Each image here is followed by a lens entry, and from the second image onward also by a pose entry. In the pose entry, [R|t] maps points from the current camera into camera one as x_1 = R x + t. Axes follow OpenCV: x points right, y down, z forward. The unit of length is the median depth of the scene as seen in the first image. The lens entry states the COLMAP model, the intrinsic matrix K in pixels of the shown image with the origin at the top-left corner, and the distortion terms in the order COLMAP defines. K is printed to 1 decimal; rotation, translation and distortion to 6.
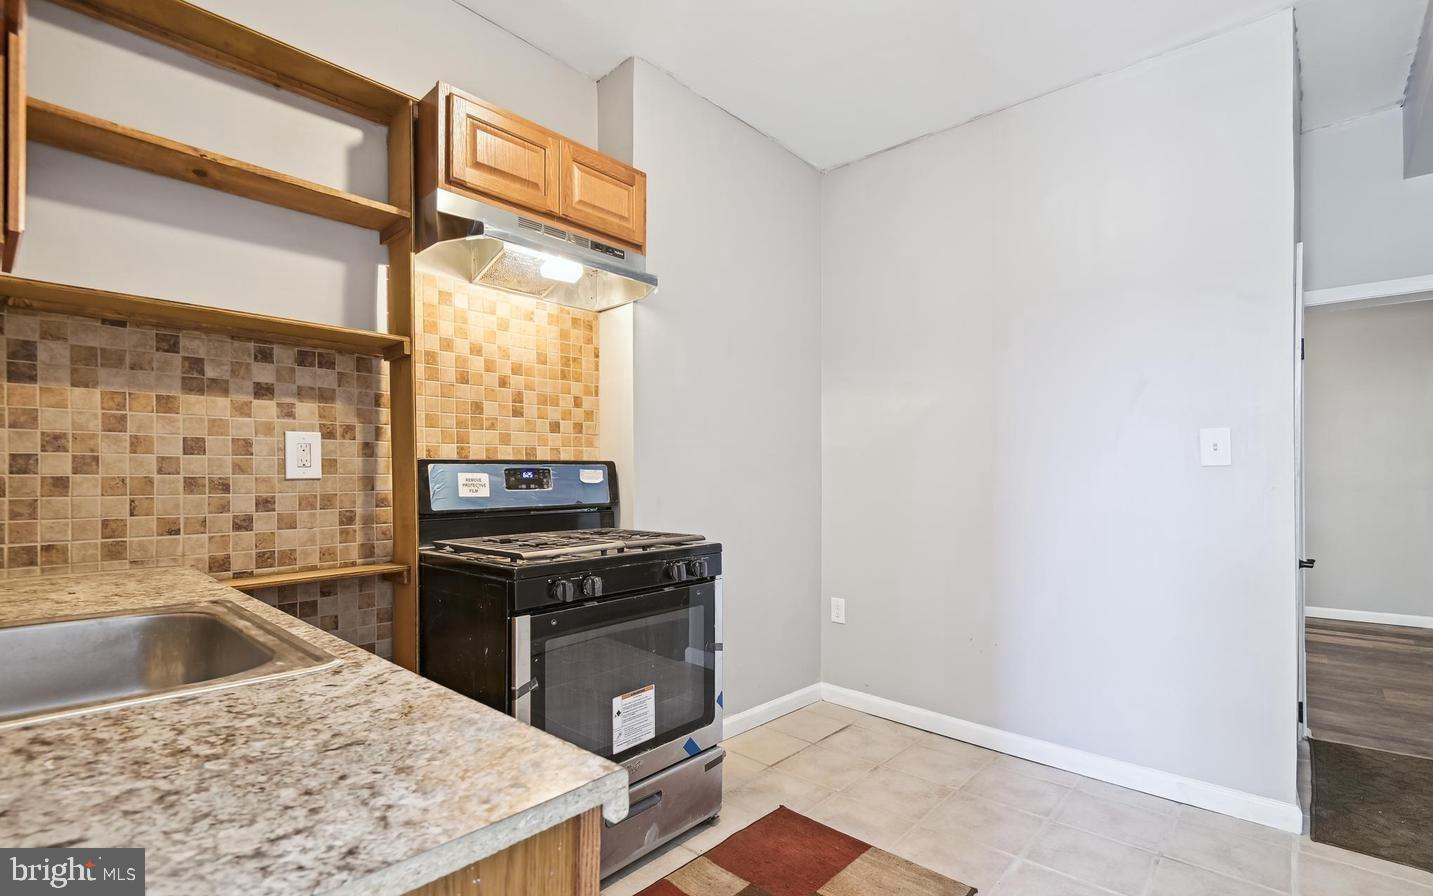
lens RADIAL K [[662.1, 0, 733.6], [0, 662.1, 479.8], [0, 0, 1]] dist [0.022346, -0.017620]
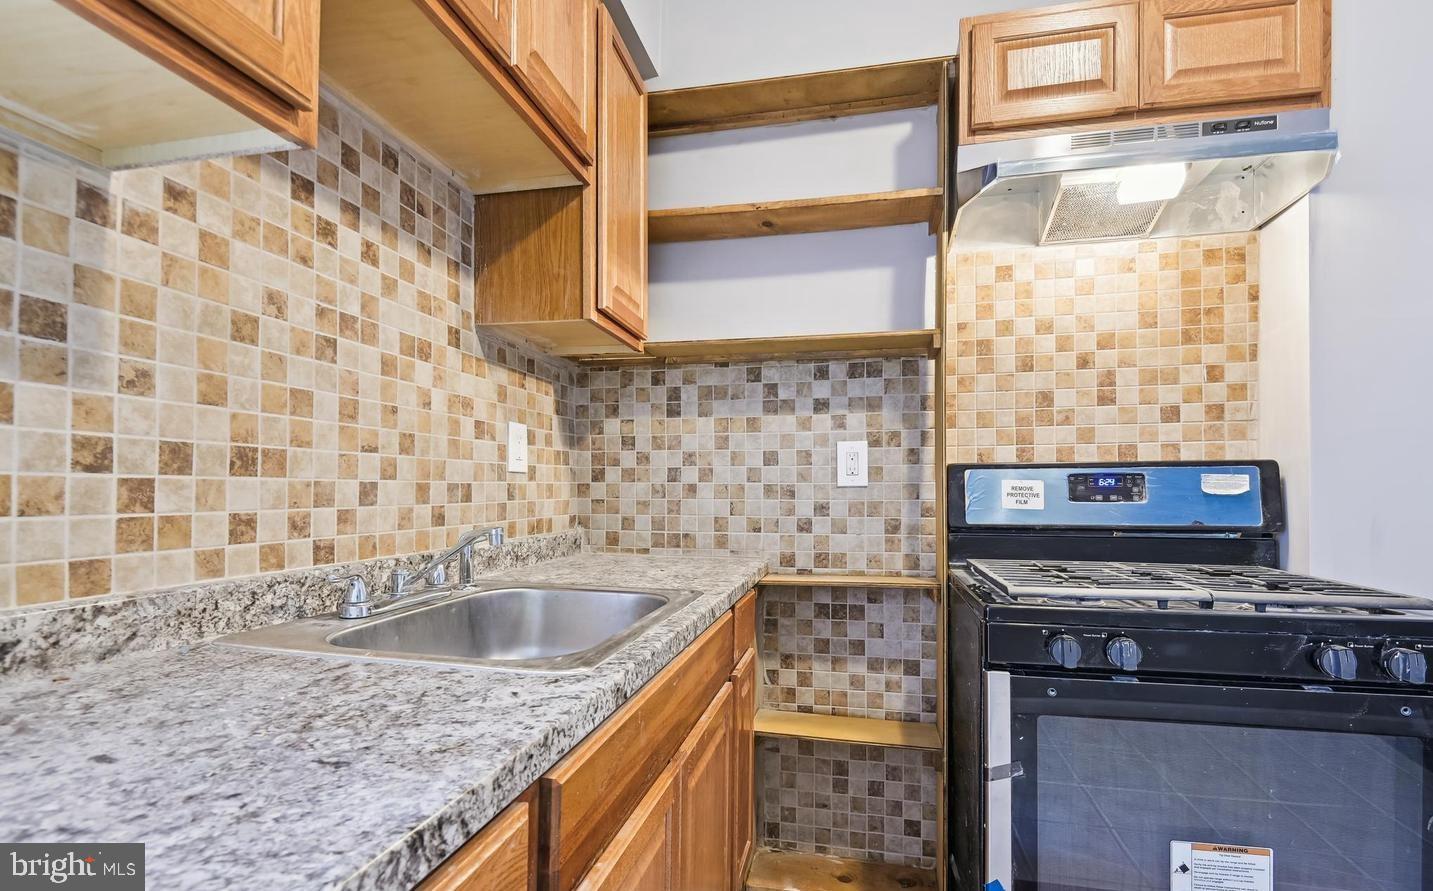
lens RADIAL K [[662.1, 0, 684.9], [0, 662.1, 488.1], [0, 0, 1]] dist [0.022346, -0.017620]
pose [[0.475129, 0.005164, -0.879901, 0.146201], [-0.006602, 0.999976, 0.002304, 0.000609], [0.879891, 0.004715, 0.475152, 0.295233]]
